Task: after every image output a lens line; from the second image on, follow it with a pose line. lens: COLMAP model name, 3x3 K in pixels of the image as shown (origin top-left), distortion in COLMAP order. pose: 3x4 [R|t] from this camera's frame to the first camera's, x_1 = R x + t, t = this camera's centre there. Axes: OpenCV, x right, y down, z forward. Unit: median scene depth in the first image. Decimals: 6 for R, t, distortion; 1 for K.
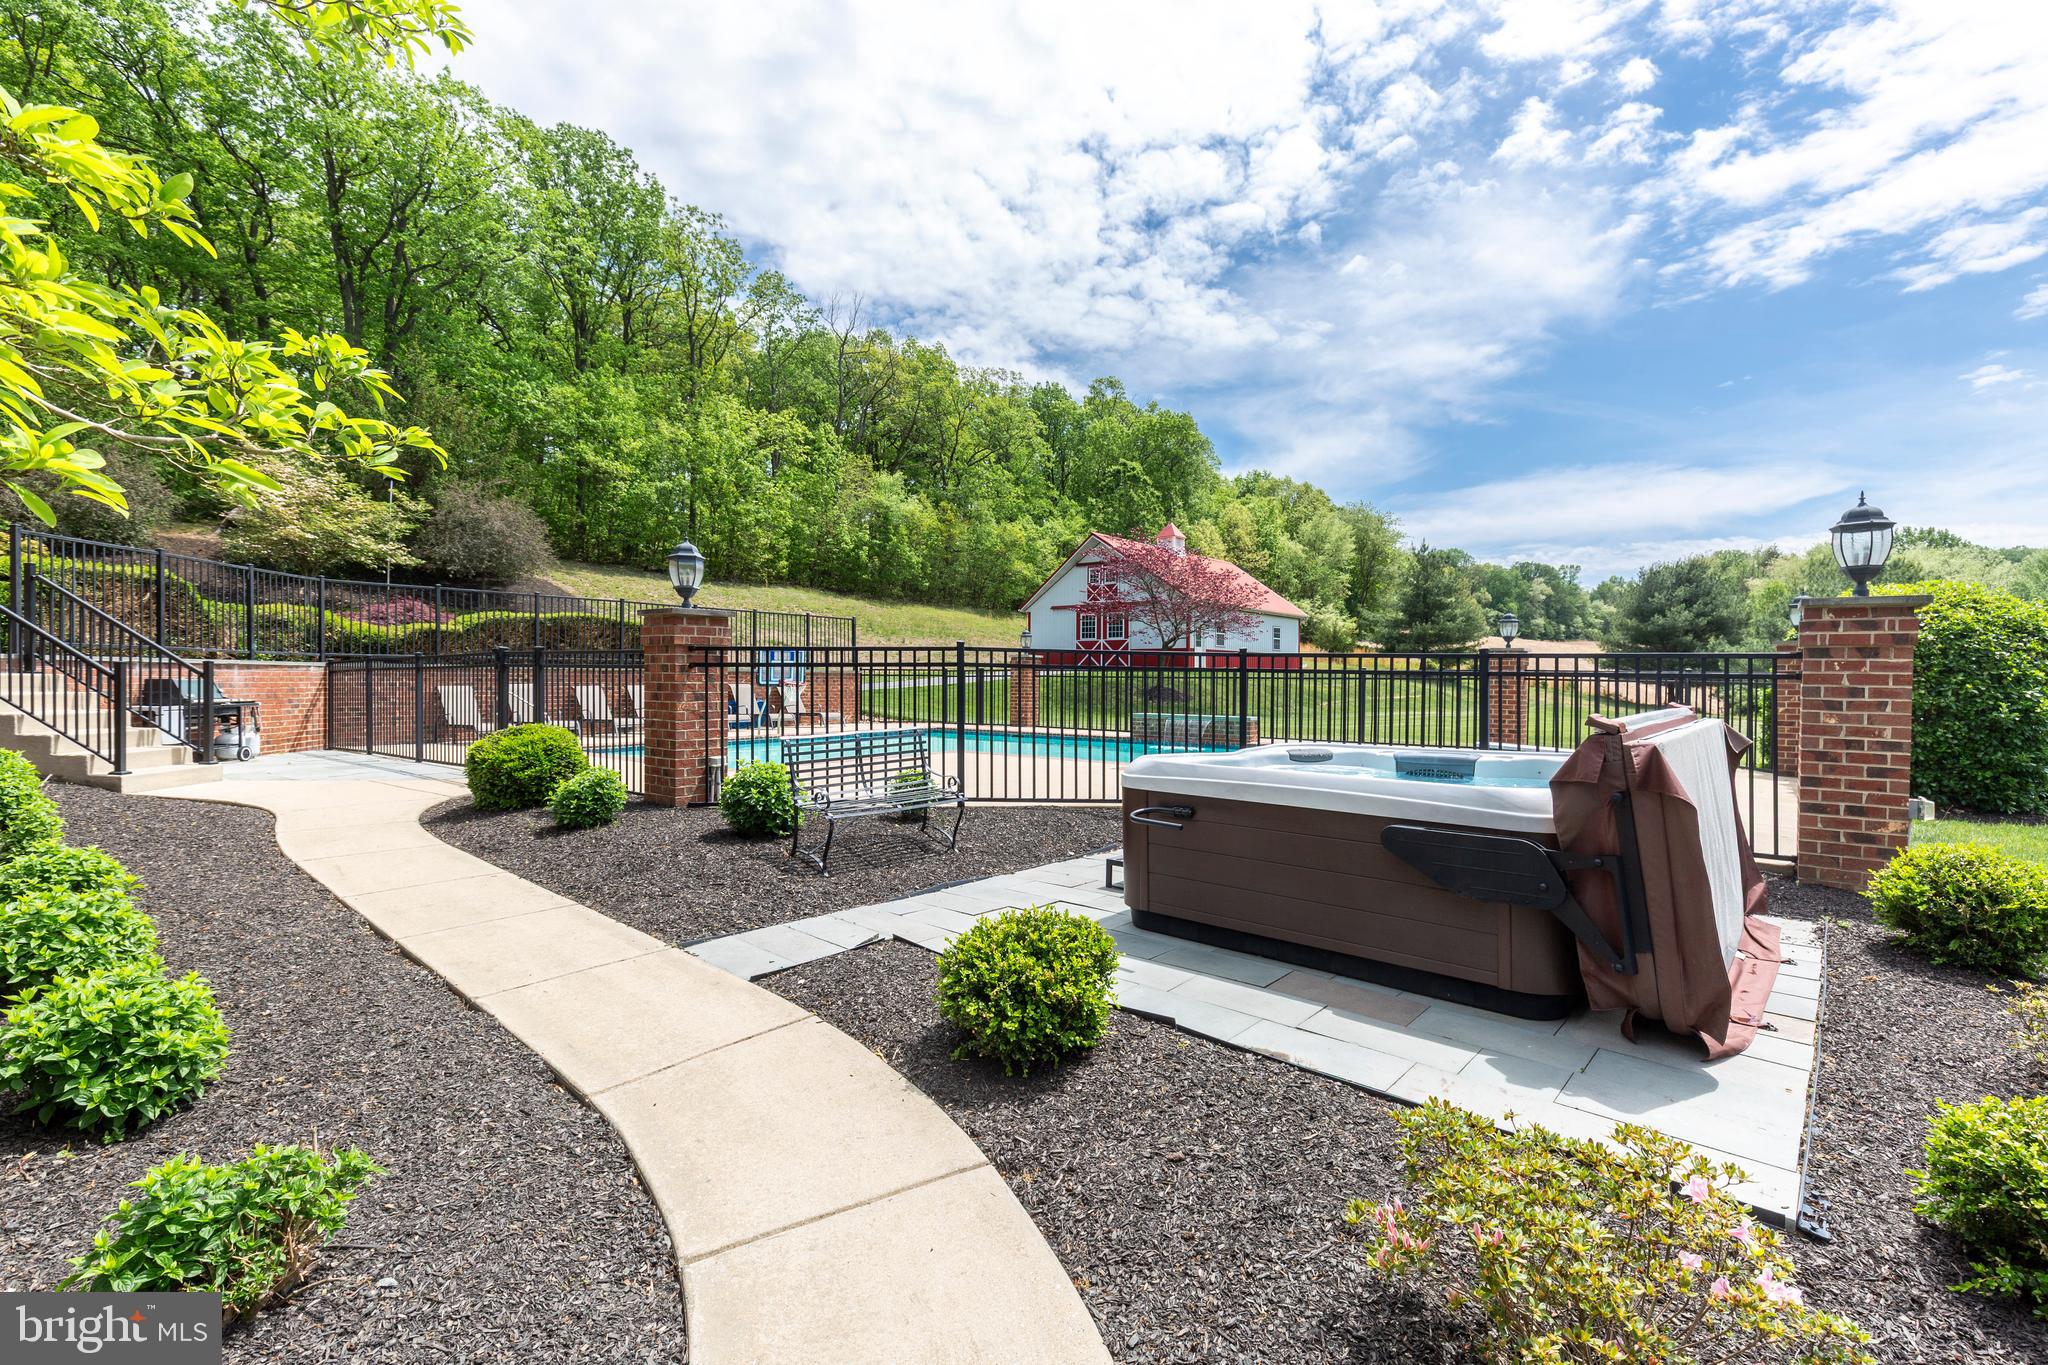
lens RADIAL K [[938.2, 0, 1029.7], [0, 938.2, 691.1], [0, 0, 1]] dist [0.004144, 0.000959]
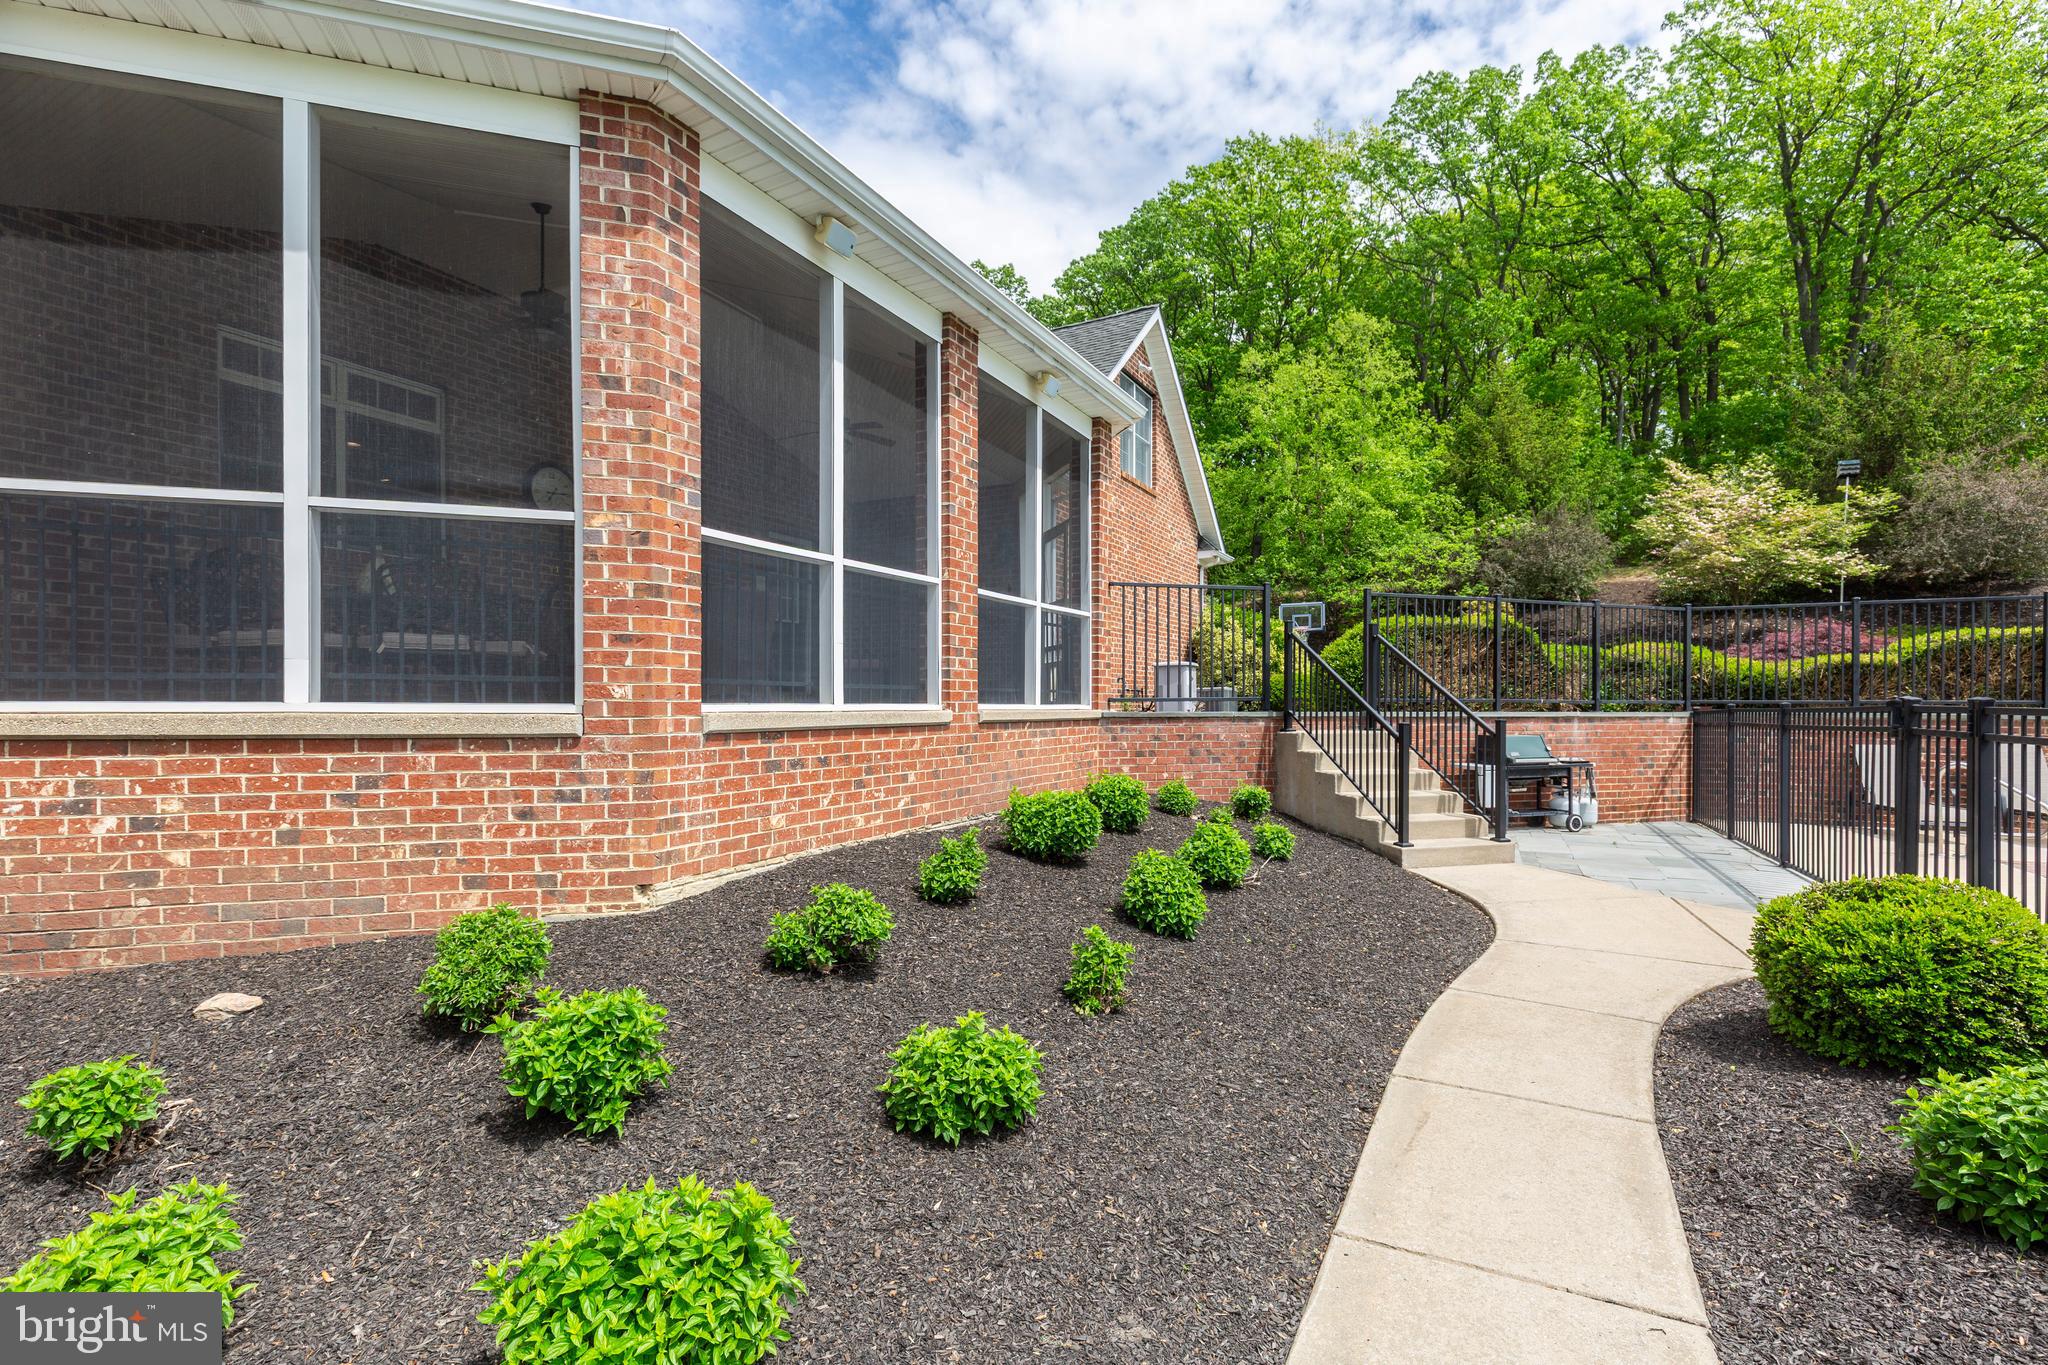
lens RADIAL K [[910.8, 0, 1030.2], [0, 910.8, 698.0], [0, 0, 1]] dist [0.004296, 0.000139]
pose [[0.210487, -0.009654, -0.977549, -0.104660], [-0.013039, 0.999835, -0.012682, -0.024046], [0.977510, 0.015416, 0.210327, 0.276315]]
